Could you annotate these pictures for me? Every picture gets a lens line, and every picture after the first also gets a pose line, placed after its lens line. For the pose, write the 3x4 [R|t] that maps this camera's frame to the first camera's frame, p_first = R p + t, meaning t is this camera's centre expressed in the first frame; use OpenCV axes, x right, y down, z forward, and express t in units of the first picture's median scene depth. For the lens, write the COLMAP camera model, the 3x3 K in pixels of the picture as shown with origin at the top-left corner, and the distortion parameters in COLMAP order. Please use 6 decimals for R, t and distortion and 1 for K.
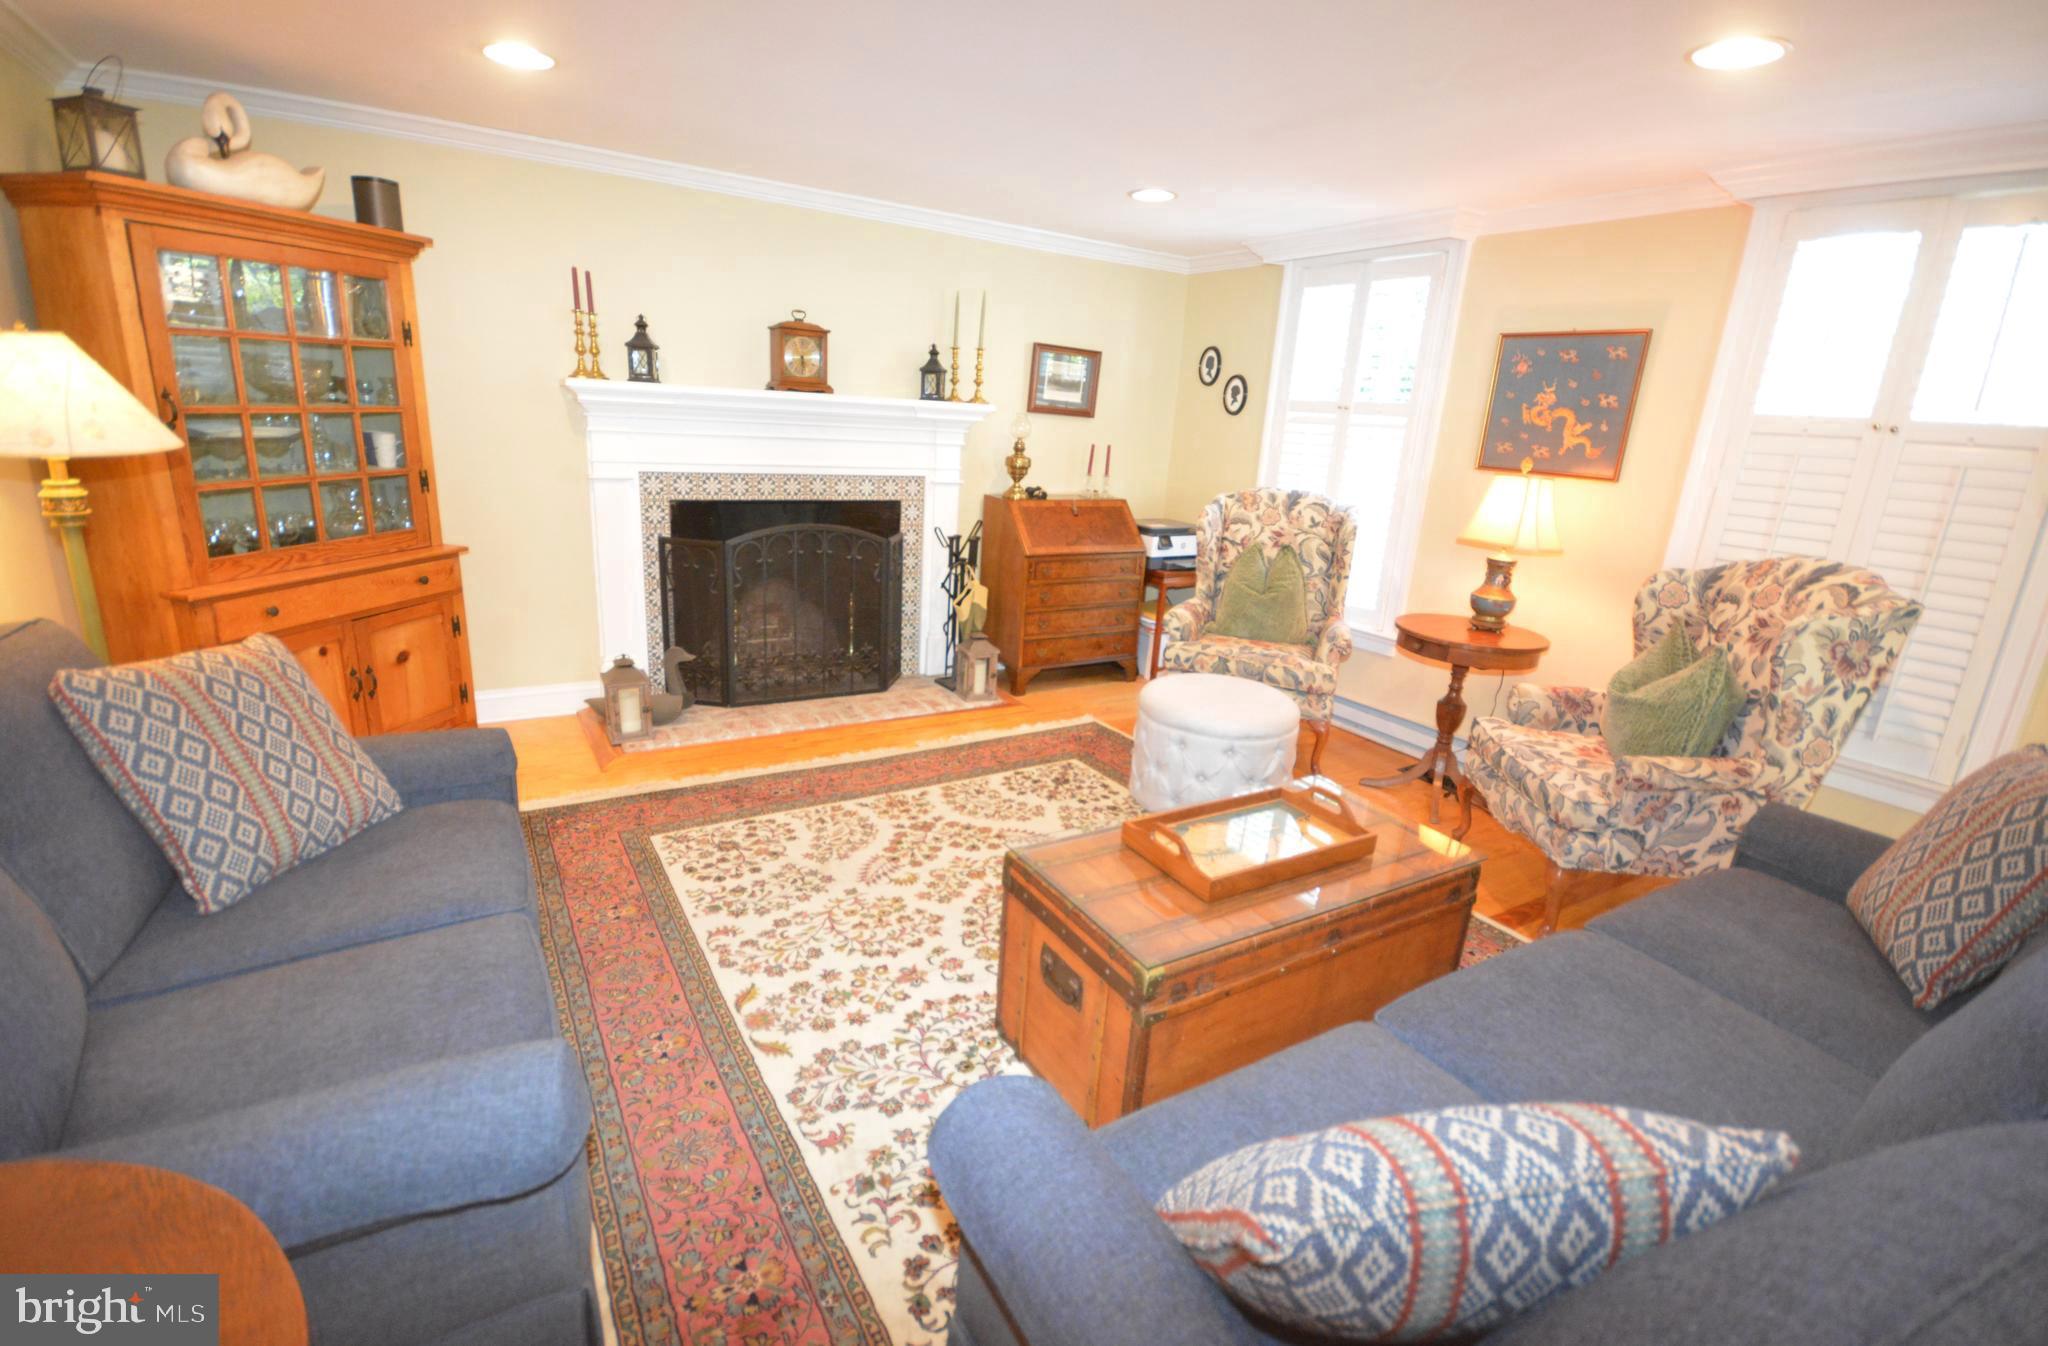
lens RADIAL K [[933.7, 0, 1016.7], [0, 933.7, 661.3], [0, 0, 1]] dist [0.006277, 0.000303]
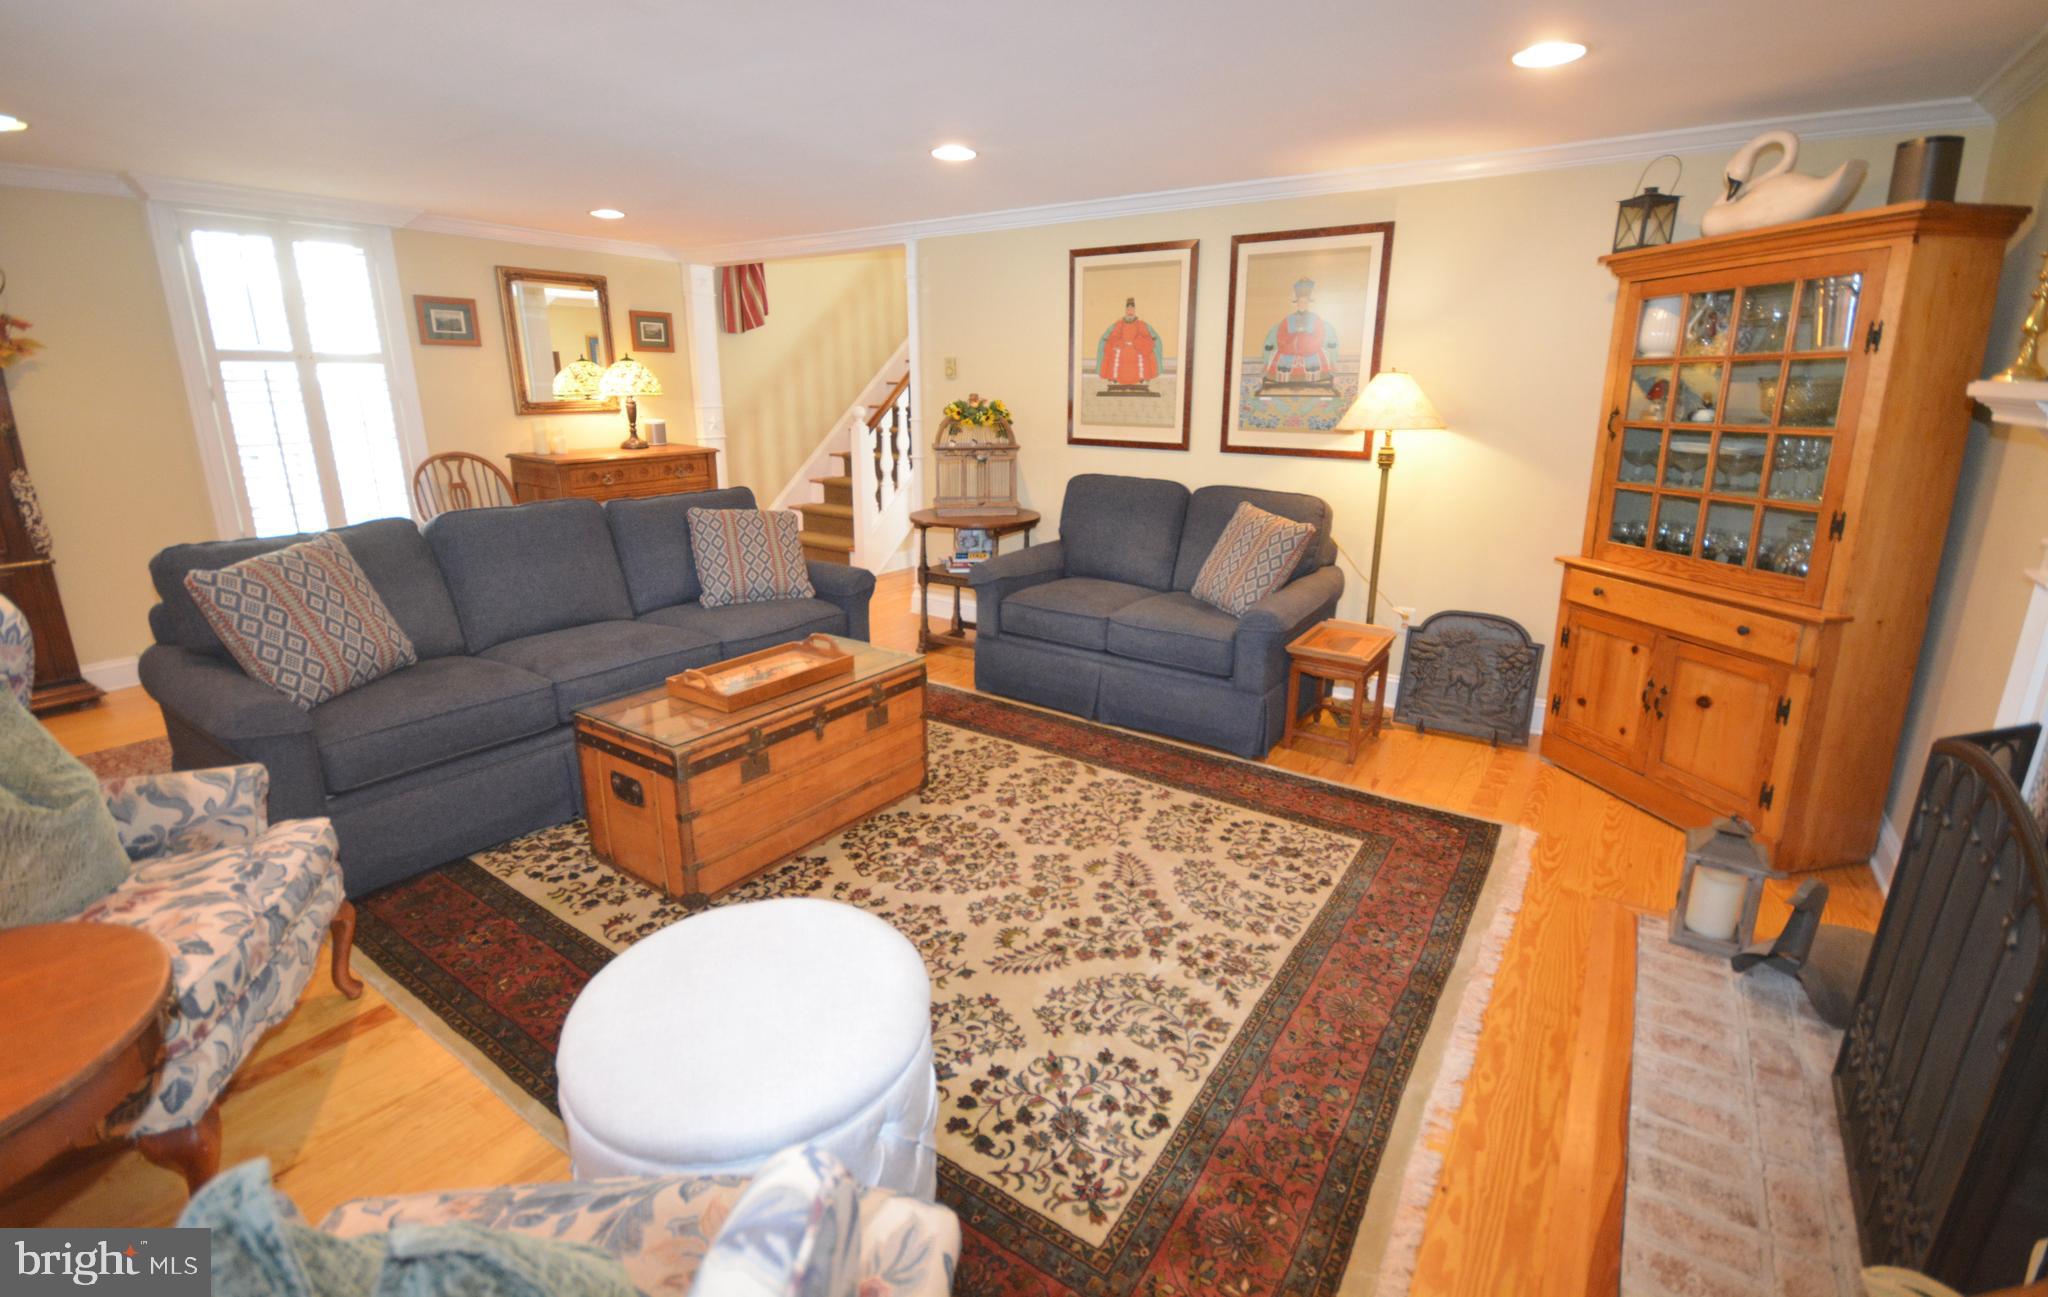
lens RADIAL K [[901.8, 0, 1014.1], [0, 901.8, 620.4], [0, 0, 1]] dist [-0.001931, -0.001851]
pose [[-0.913506, 0.043510, -0.404491, 0.286424], [-0.162763, 0.872136, 0.461398, -0.358984], [0.372846, 0.487326, -0.789620, 1.385766]]
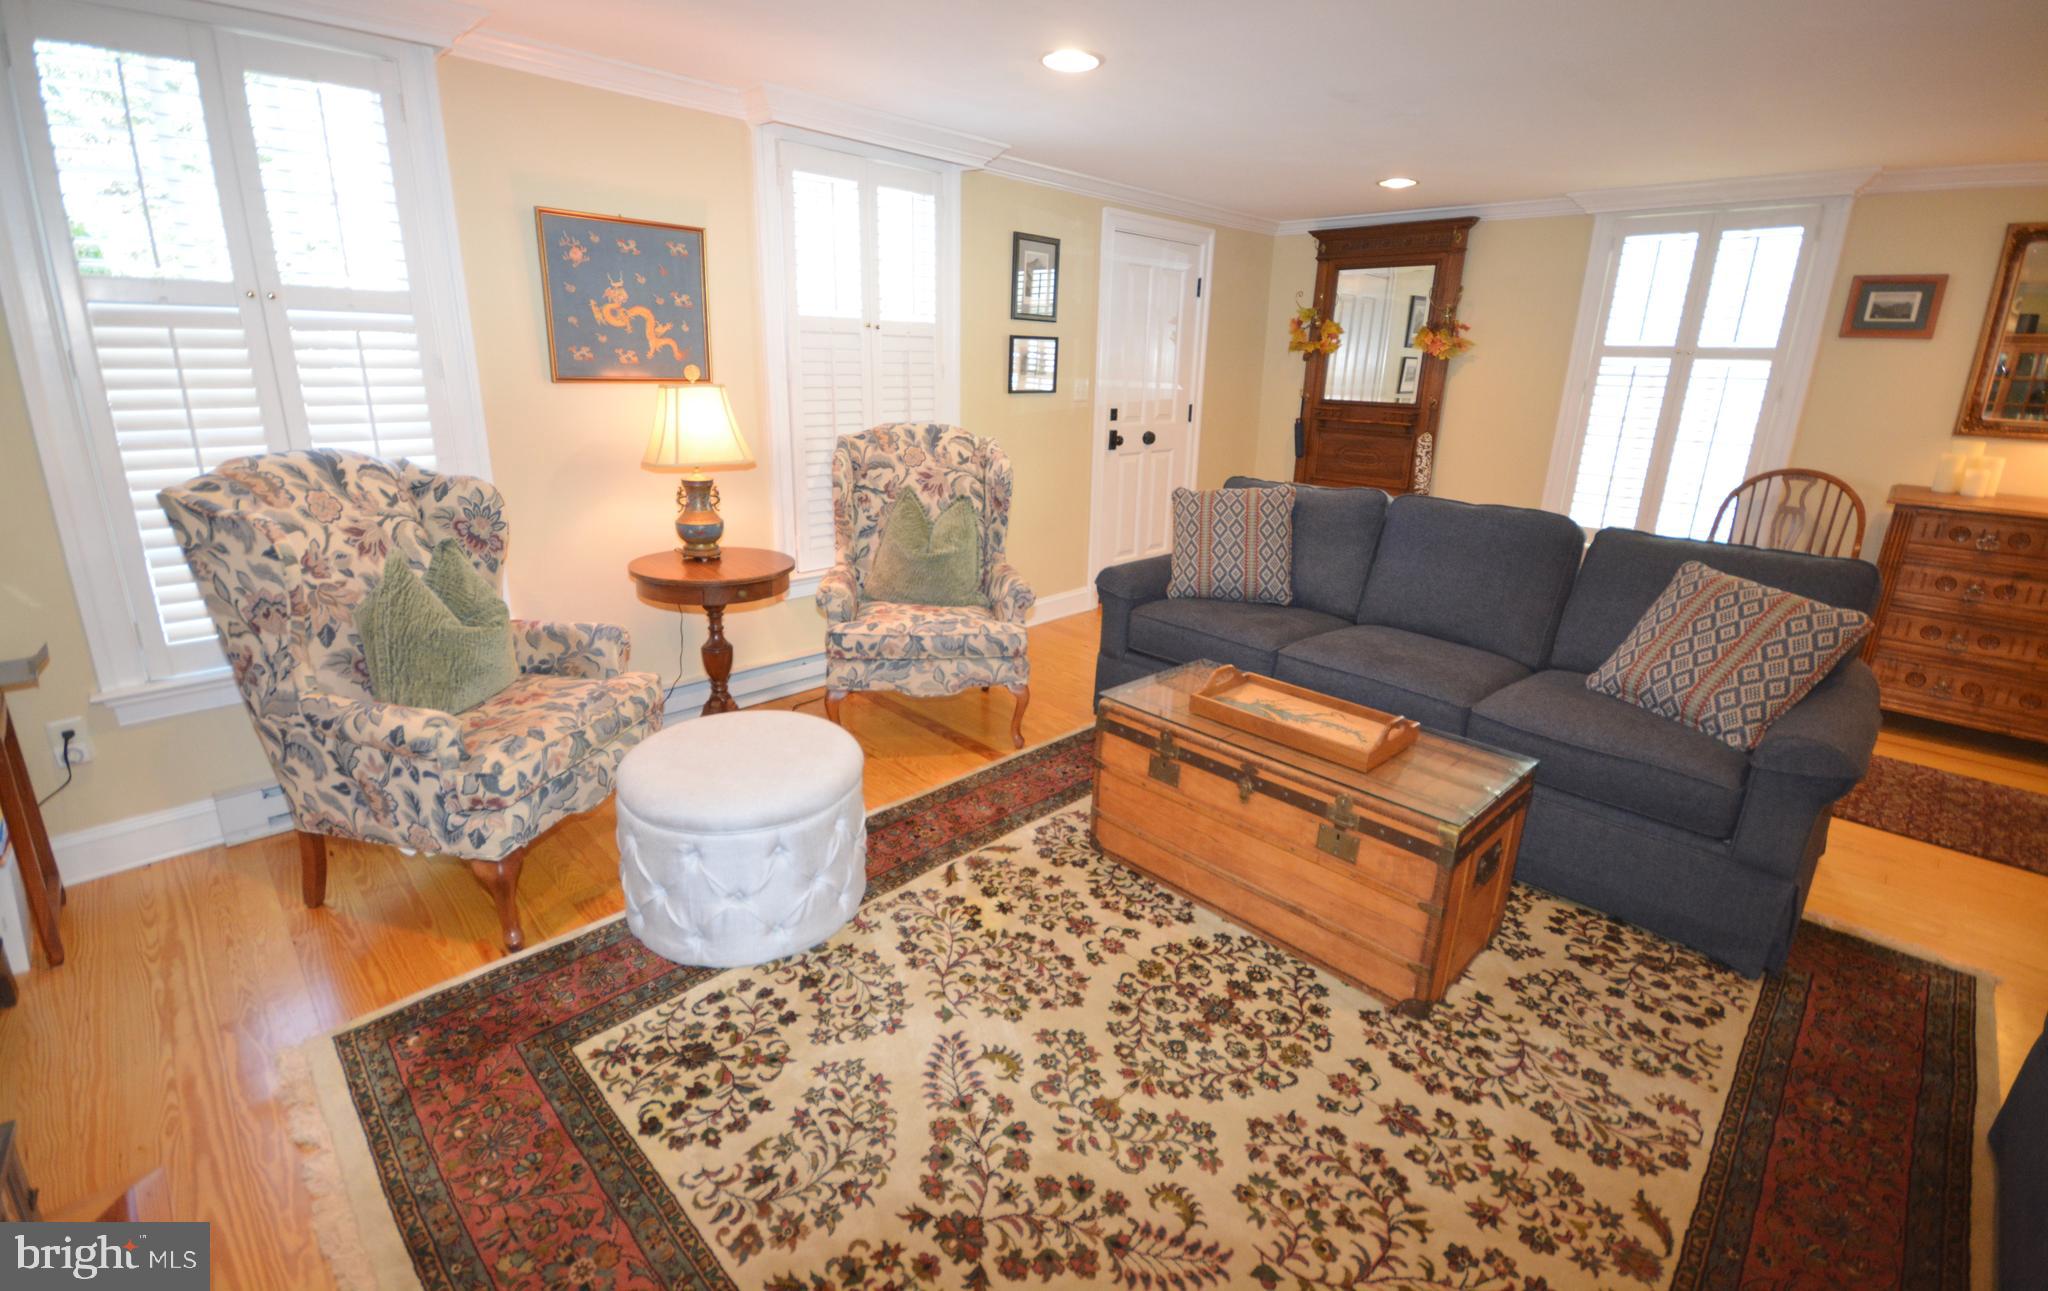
lens RADIAL K [[901.8, 0, 1019.3], [0, 901.8, 605.7], [0, 0, 1]] dist [-0.001931, -0.001851]
pose [[-0.231451, -0.320846, 0.918416, -0.418940], [0.219795, 0.902395, 0.370640, -0.272406], [-0.947692, 0.287649, -0.138340, 0.927323]]
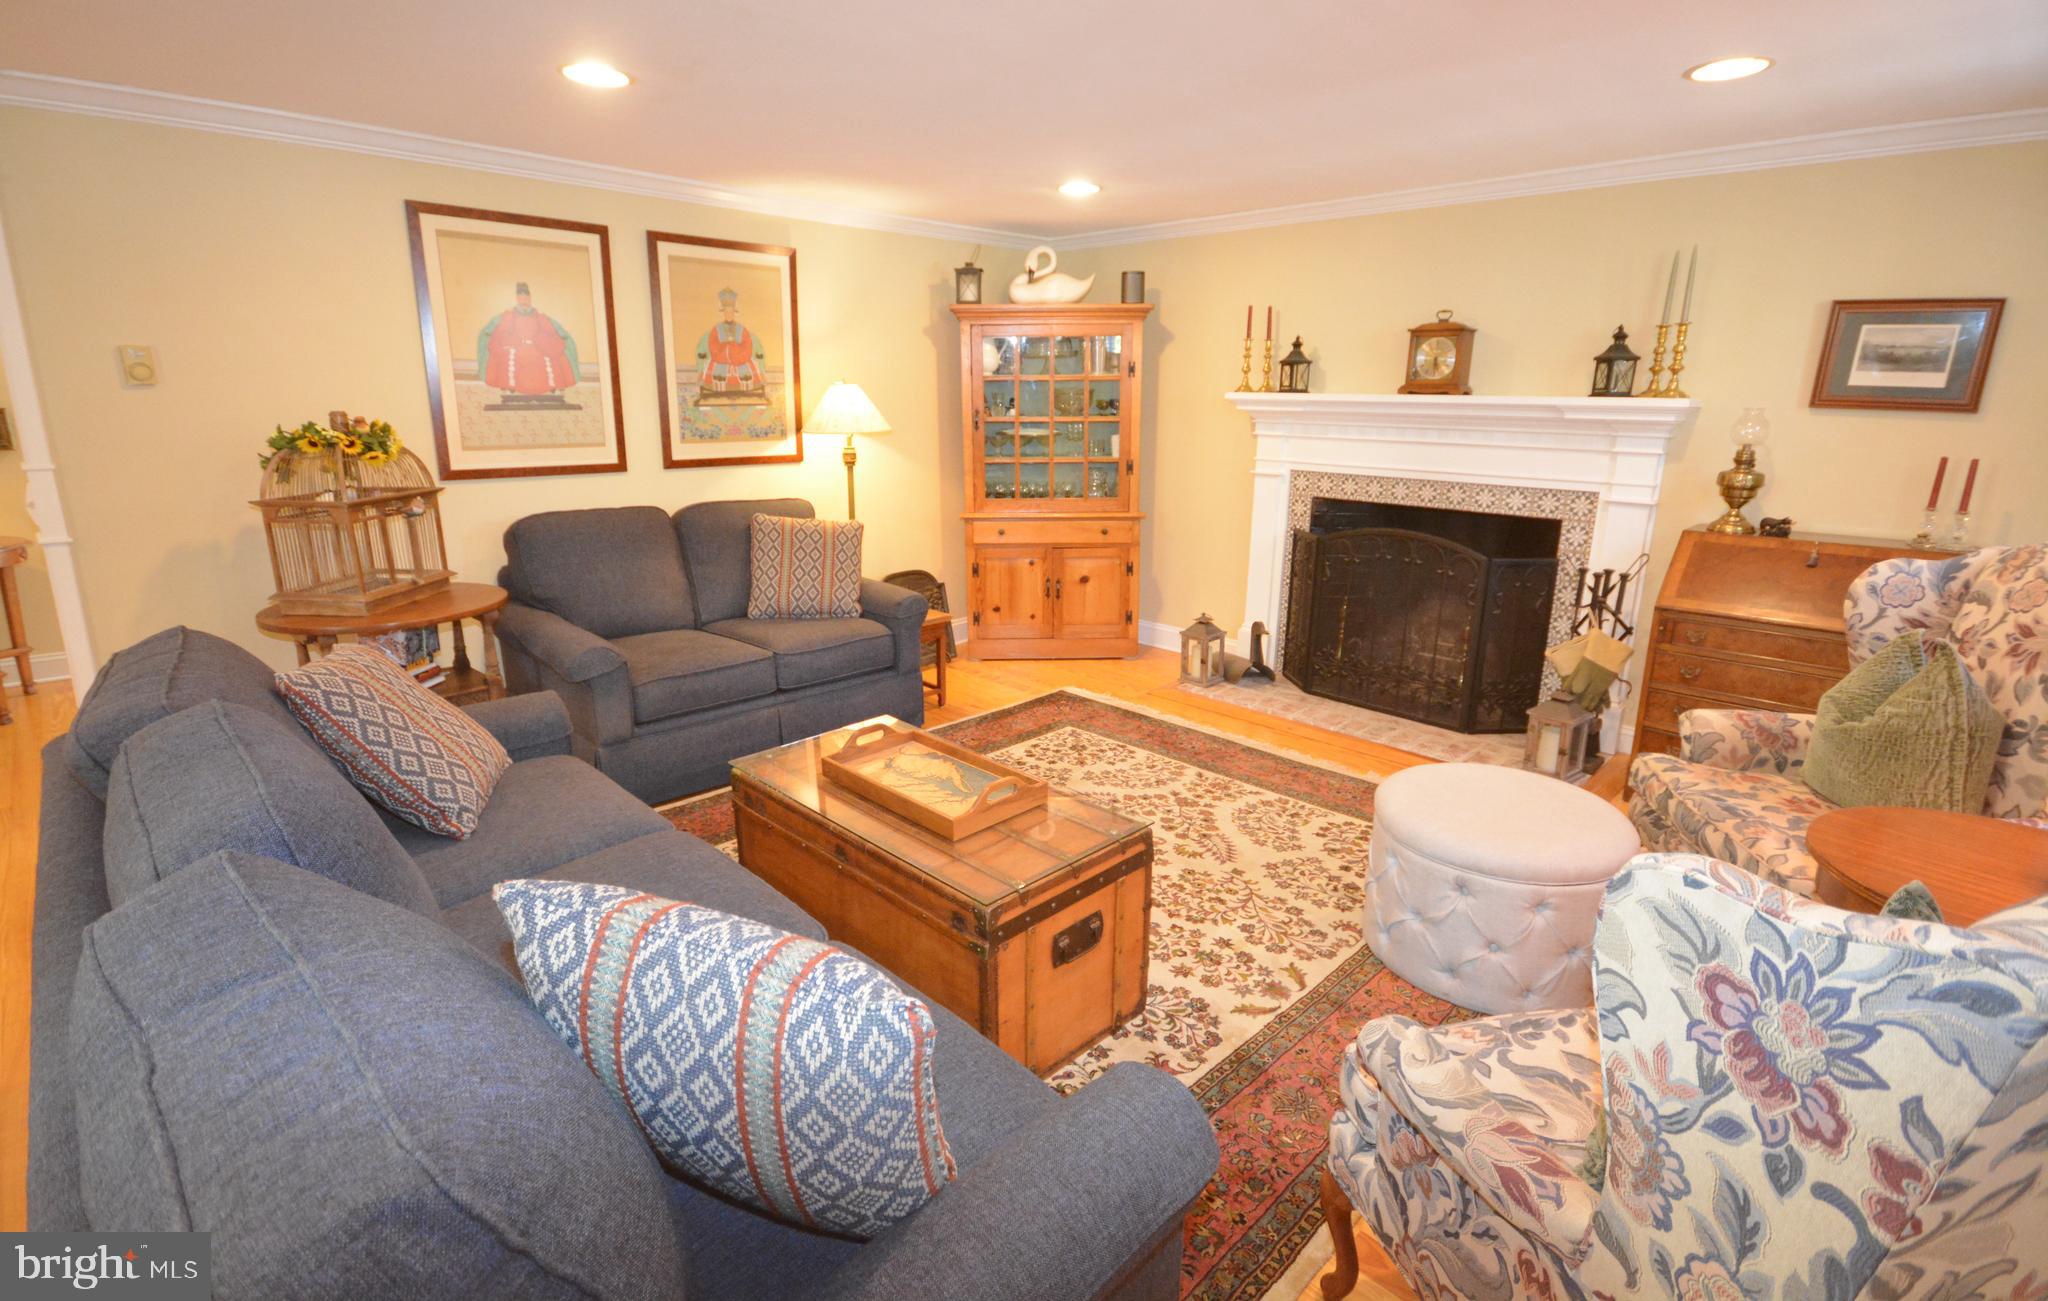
lens RADIAL K [[969.6, 0, 1022.6], [0, 969.6, 629.3], [0, 0, 1]] dist [-0.004034, 0.001478]
pose [[0.239397, 0.177495, -0.954560, 0.827447], [-0.253107, 0.960563, 0.115134, -0.082123], [0.937351, 0.214043, 0.274881, 0.488337]]
